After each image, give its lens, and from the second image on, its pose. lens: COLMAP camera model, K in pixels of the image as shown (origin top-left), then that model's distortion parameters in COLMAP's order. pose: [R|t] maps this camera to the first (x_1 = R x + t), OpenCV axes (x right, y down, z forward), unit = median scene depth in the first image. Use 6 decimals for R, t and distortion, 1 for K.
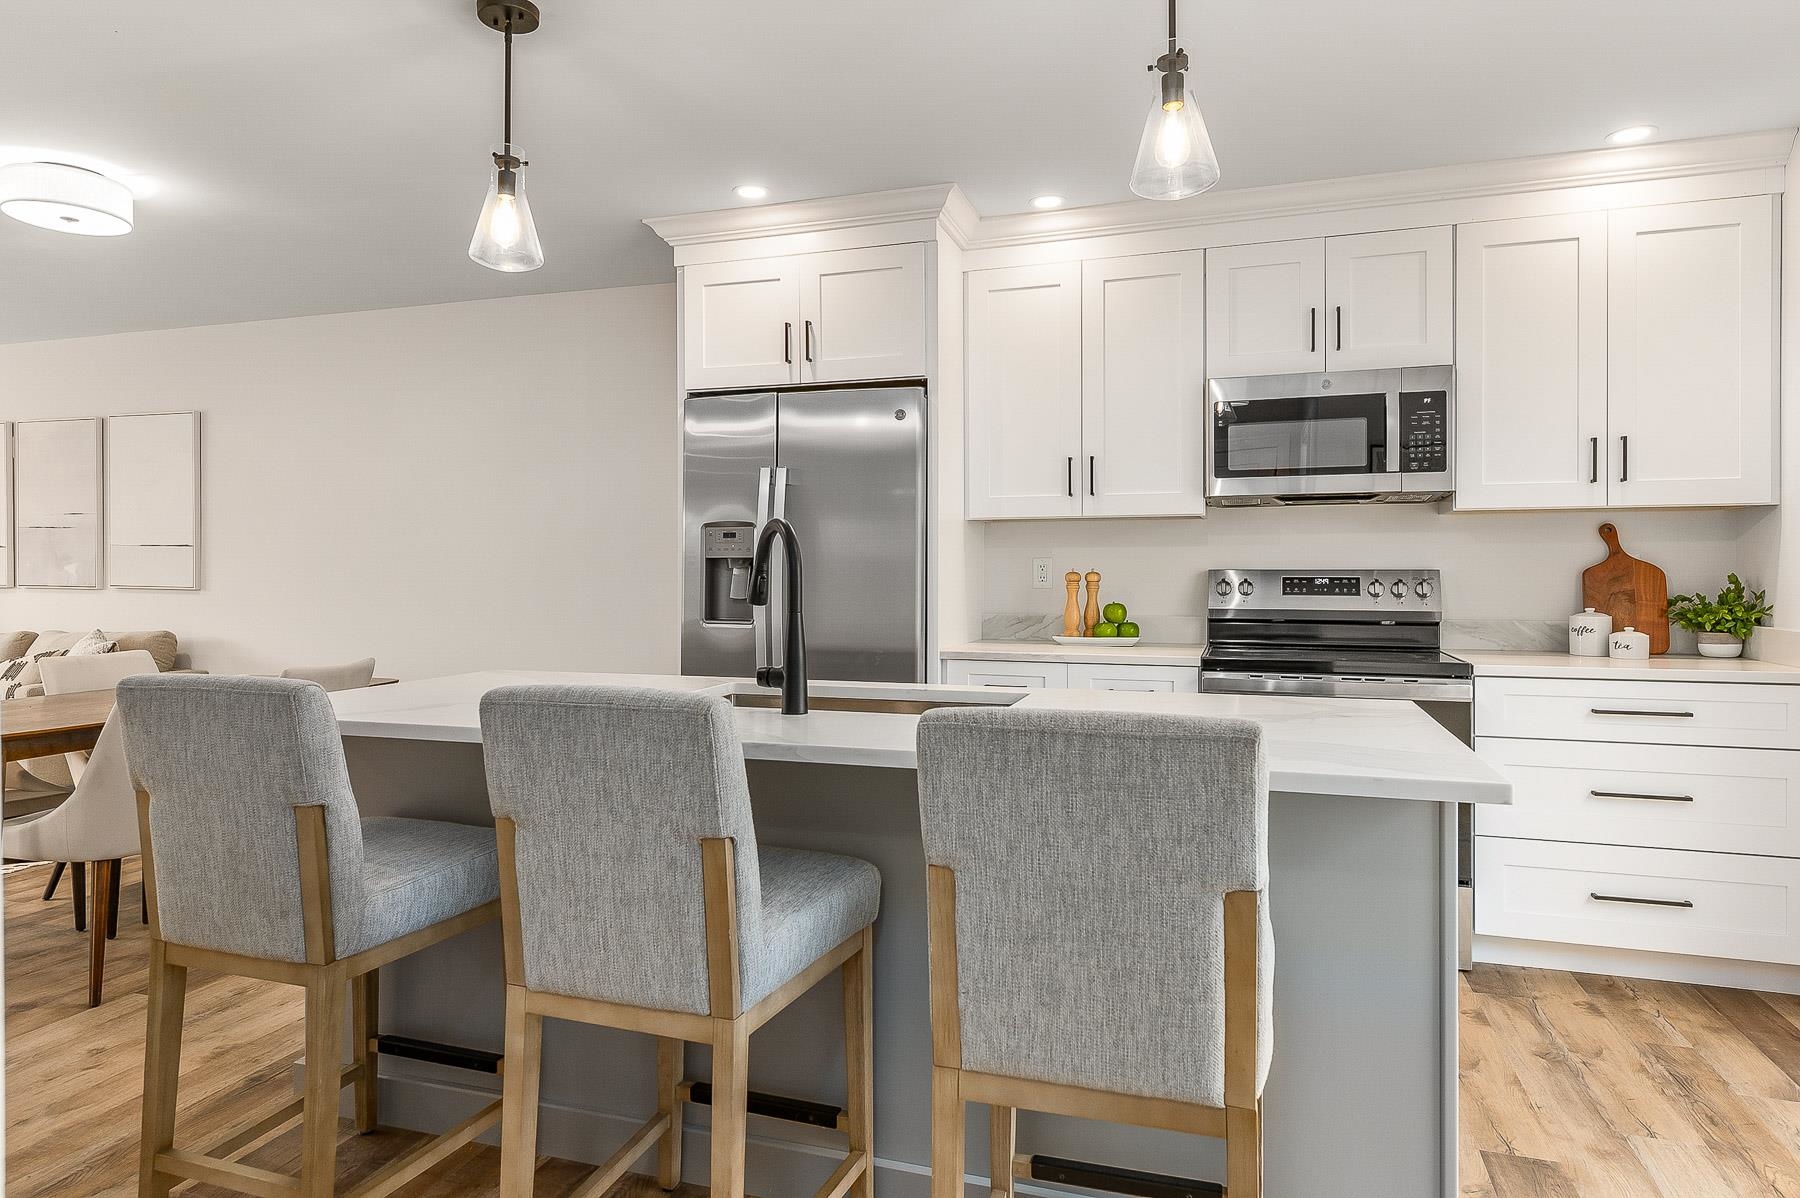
lens RADIAL K [[1097.7, 0, 892.5], [0, 1097.7, 567.5], [0, 0, 1]] dist [0.027498, -0.000495]
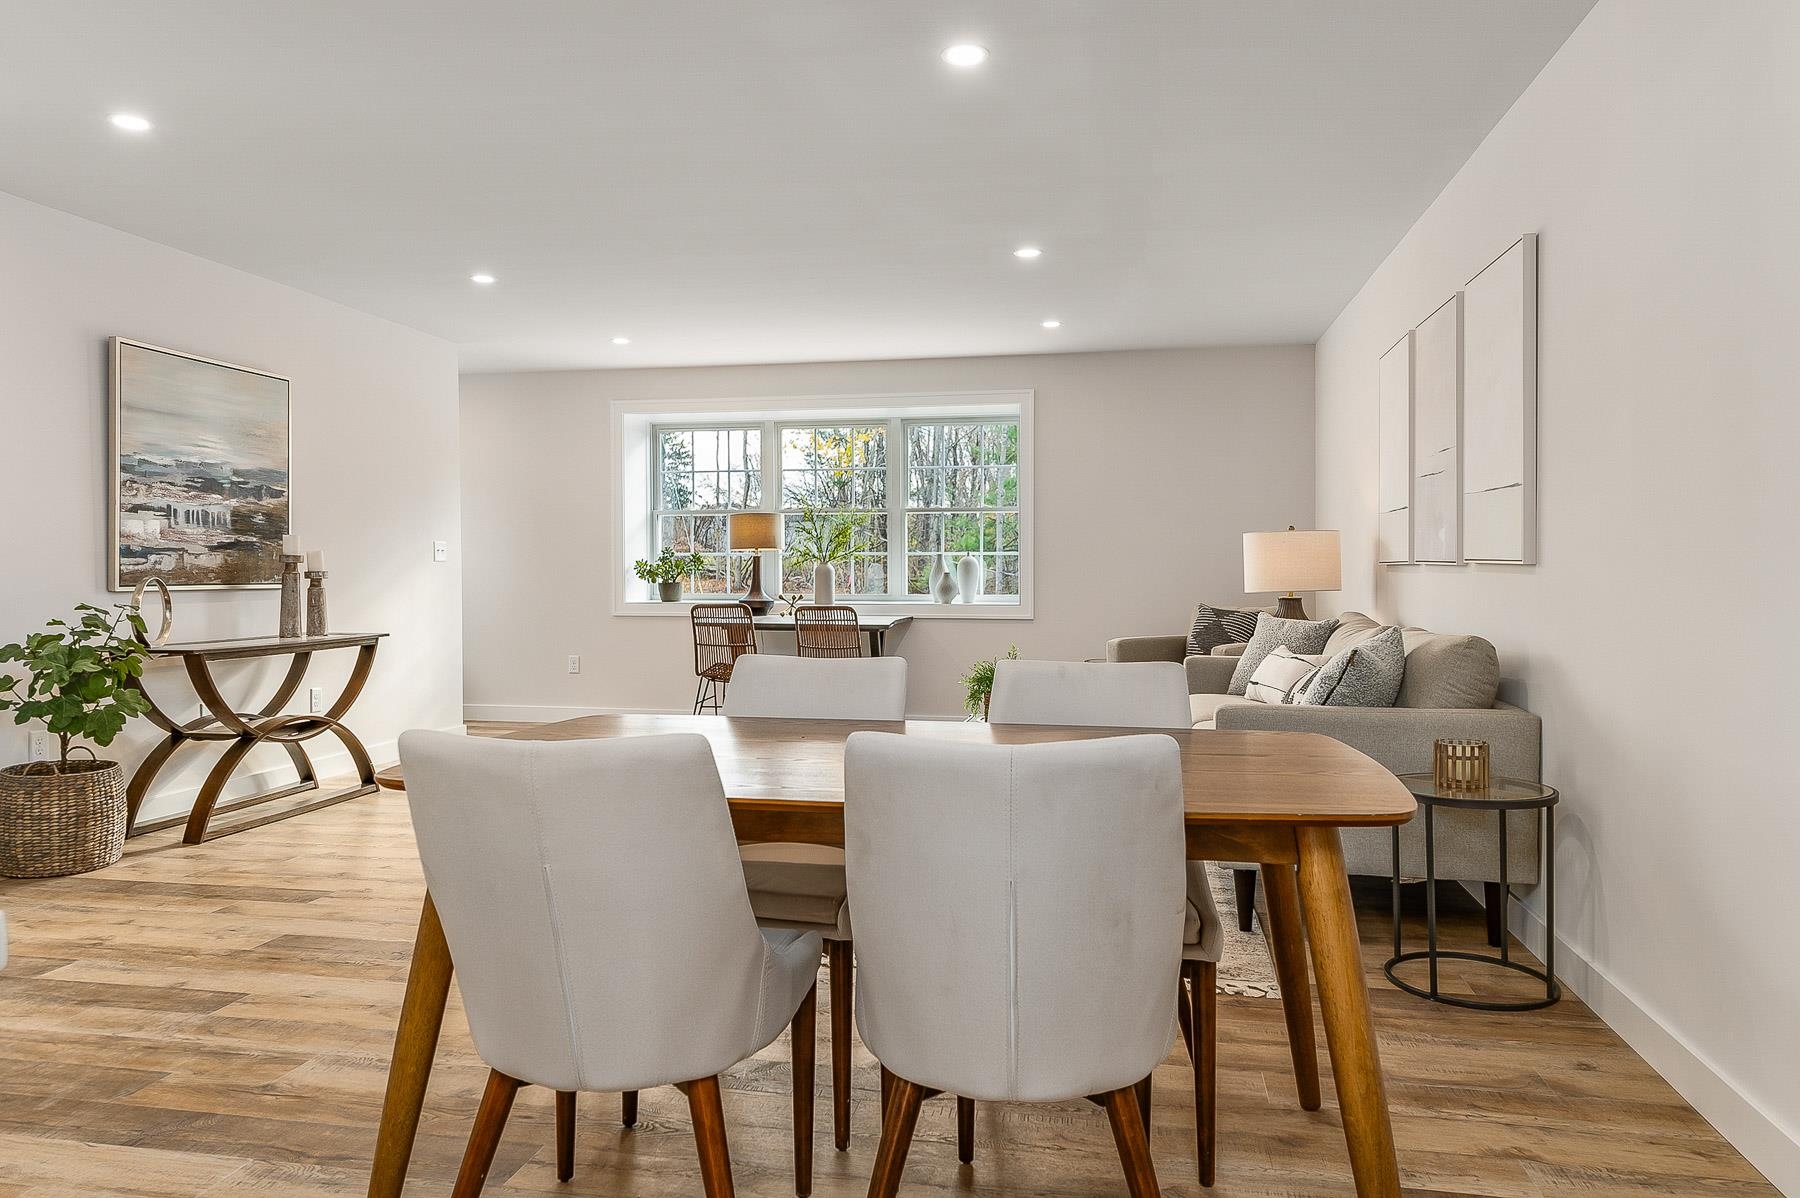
lens RADIAL K [[1169.2, 0, 902.8], [0, 1169.2, 564.6], [0, 0, 1]] dist [-0.004644, -0.002705]
pose [[0.111243, -0.002884, -0.993789, -0.128957], [-0.002439, 0.999992, -0.003175, 0.032194], [0.993790, 0.002778, 0.111236, 0.886362]]
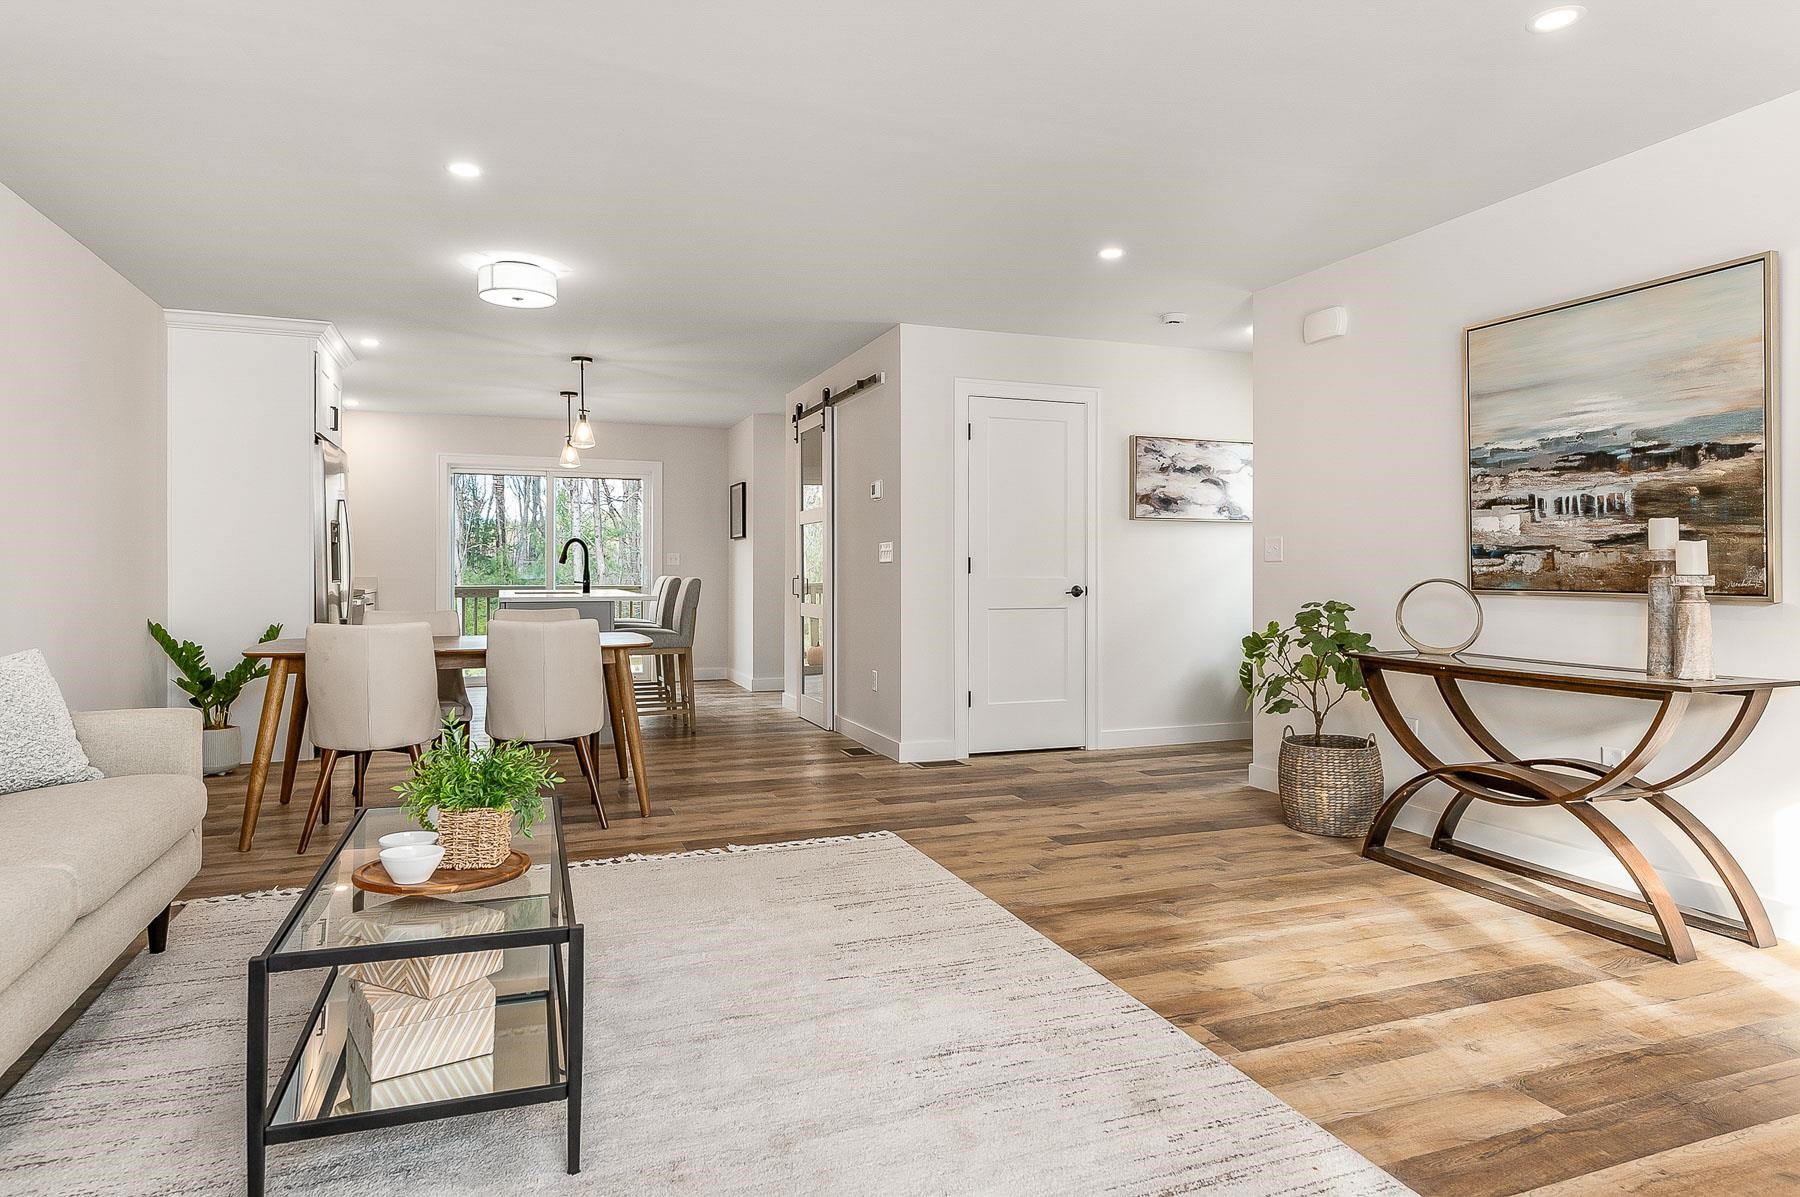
lens RADIAL K [[1012.4, 0, 893.7], [0, 1012.4, 571.5], [0, 0, 1]] dist [0.001347, 0.000517]
pose [[-0.622034, -0.001275, 0.782989, -1.538582], [0.001371, 0.999995, 0.002718, 0.032141], [-0.782989, 0.002764, -0.622029, 1.202846]]
